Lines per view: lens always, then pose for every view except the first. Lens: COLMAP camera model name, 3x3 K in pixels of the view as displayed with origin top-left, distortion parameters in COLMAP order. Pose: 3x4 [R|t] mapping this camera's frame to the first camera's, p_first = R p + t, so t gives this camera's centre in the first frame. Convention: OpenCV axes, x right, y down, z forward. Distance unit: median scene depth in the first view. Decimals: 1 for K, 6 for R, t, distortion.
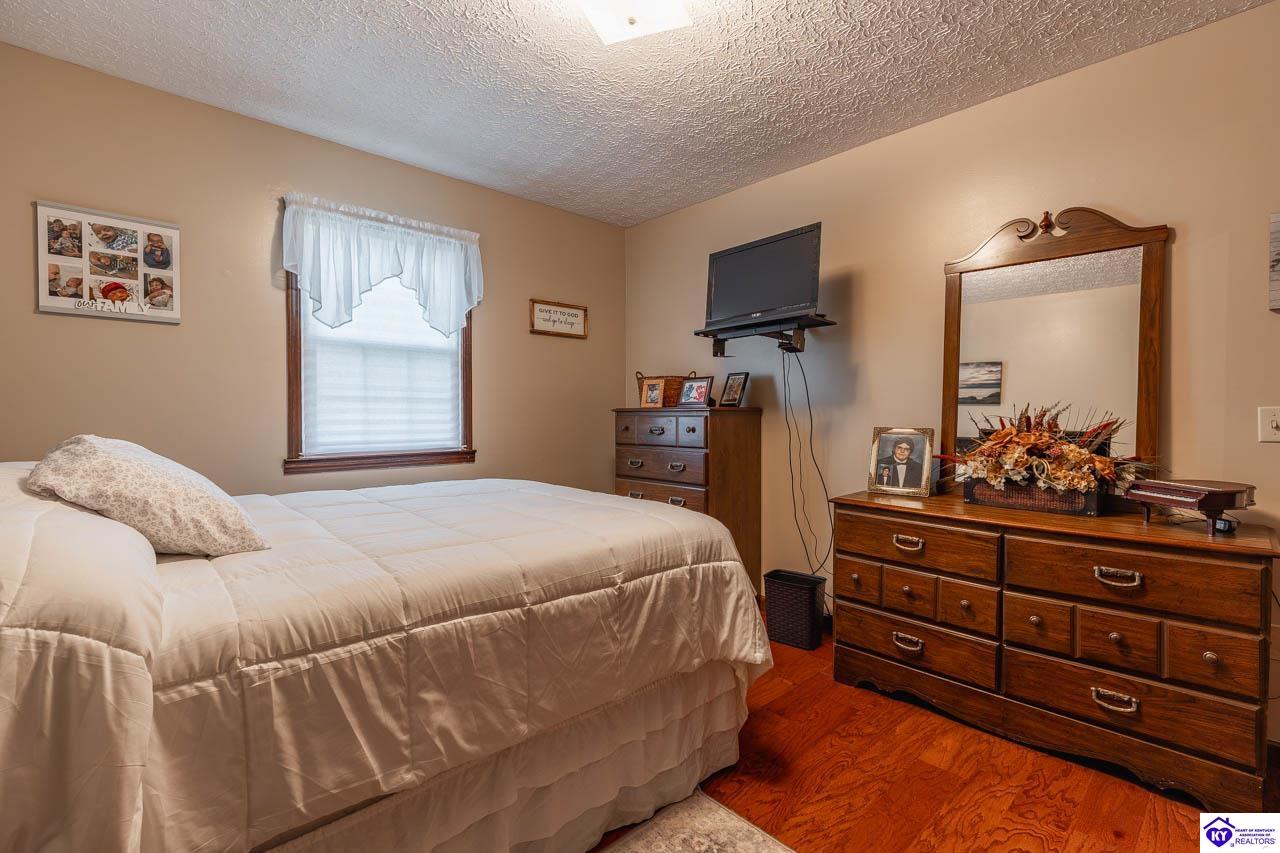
lens RADIAL K [[574.5, 0, 647.6], [0, 574.5, 423.5], [0, 0, 1]] dist [0.012341, -0.000651]
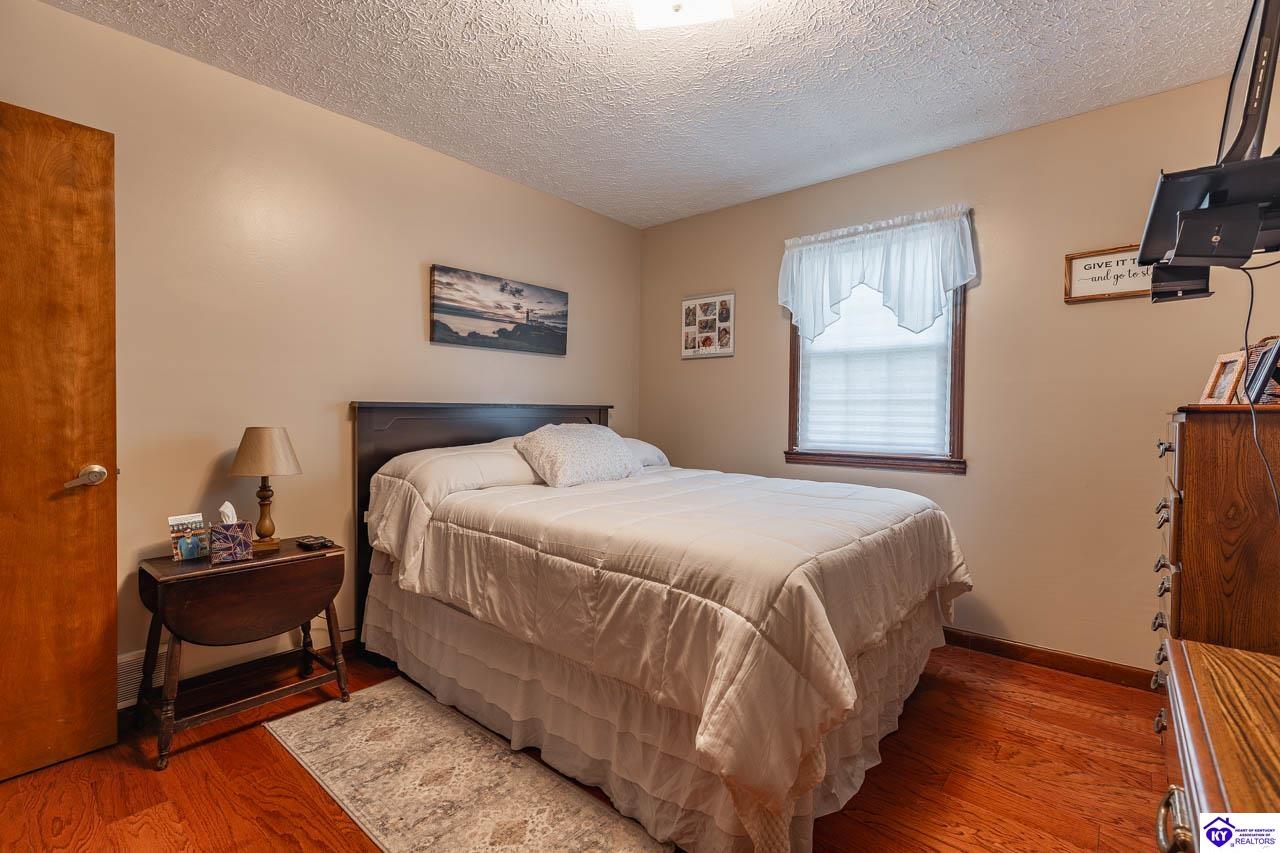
lens RADIAL K [[574.5, 0, 647.6], [0, 574.5, 423.5], [0, 0, 1]] dist [0.012341, -0.000651]
pose [[0.114292, 0.017625, -0.993291, 0.710421], [-0.025668, 0.999561, 0.014783, -0.011327], [0.993116, 0.023807, 0.114694, 0.648333]]
